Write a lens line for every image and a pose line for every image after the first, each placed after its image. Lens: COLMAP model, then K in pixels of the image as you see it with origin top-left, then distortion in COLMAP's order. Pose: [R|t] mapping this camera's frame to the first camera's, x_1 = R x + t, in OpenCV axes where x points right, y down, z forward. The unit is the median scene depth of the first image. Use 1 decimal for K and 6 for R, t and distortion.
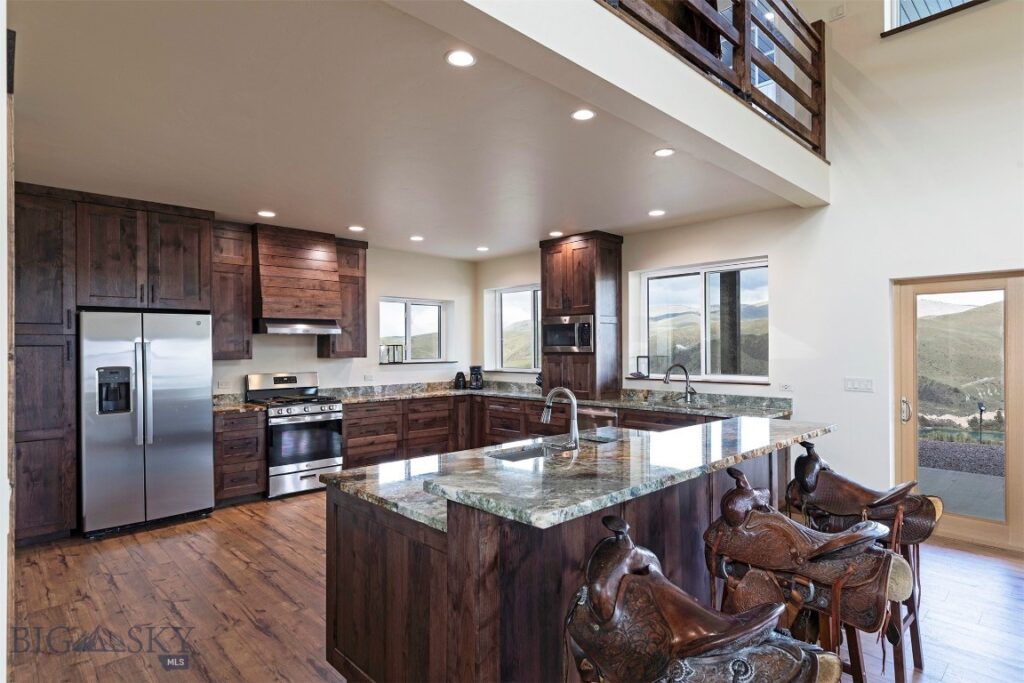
lens RADIAL K [[552.1, 0, 512.0], [0, 552.1, 341.5], [0, 0, 1]] dist [0.000718, -0.000278]
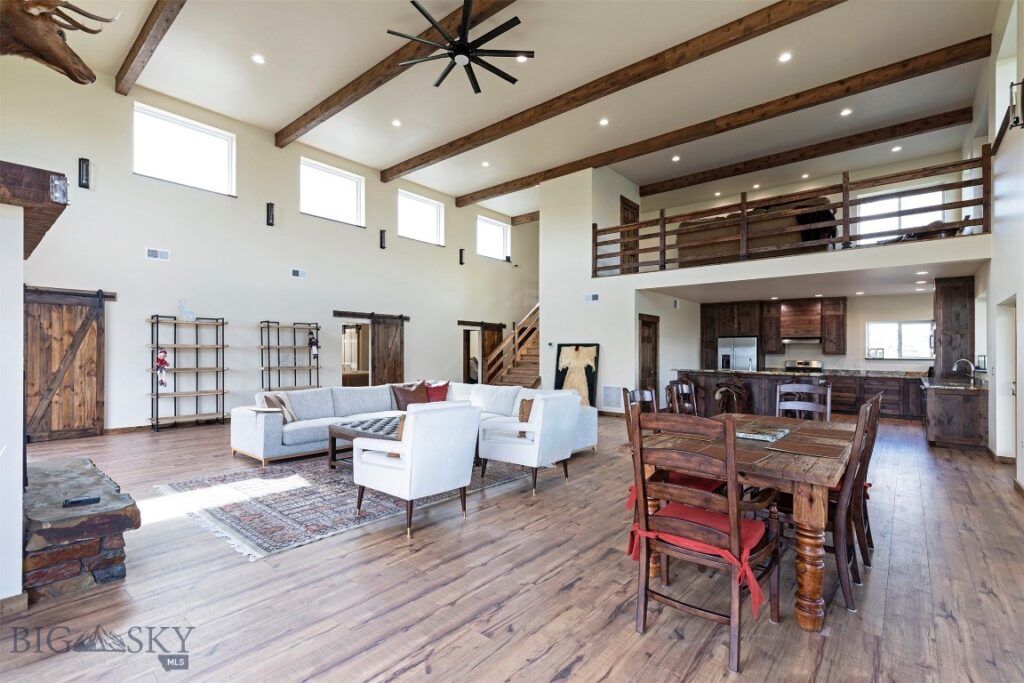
lens RADIAL K [[457.8, 0, 508.3], [0, 457.8, 340.3], [0, 0, 1]] dist [-0.001072, -0.000279]
pose [[0.101813, -0.019391, -0.994615, 1.482693], [-0.000169, 0.999810, -0.019510, 0.011155], [0.994804, 0.002154, 0.101790, -0.448367]]
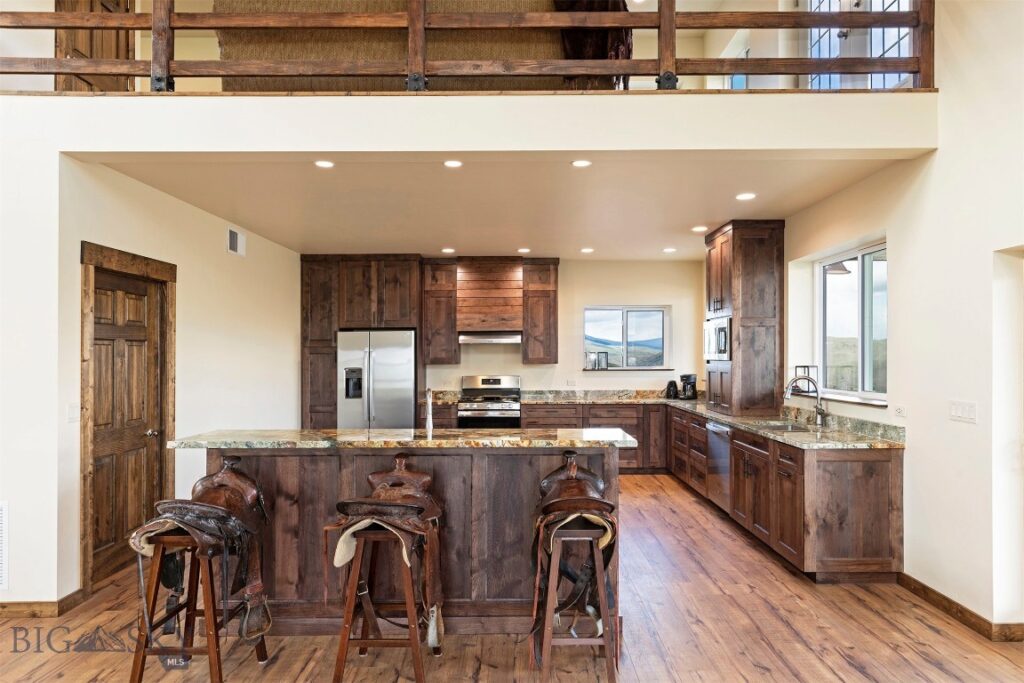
lens RADIAL K [[622.0, 0, 512.0], [0, 622.0, 341.5], [0, 0, 1]] dist [-0.000172, -0.000342]
pose [[0.723732, -0.013266, -0.689953, 0.613706], [0.008485, 0.999911, -0.010325, -0.003696], [0.690028, 0.001618, 0.723780, 0.054855]]
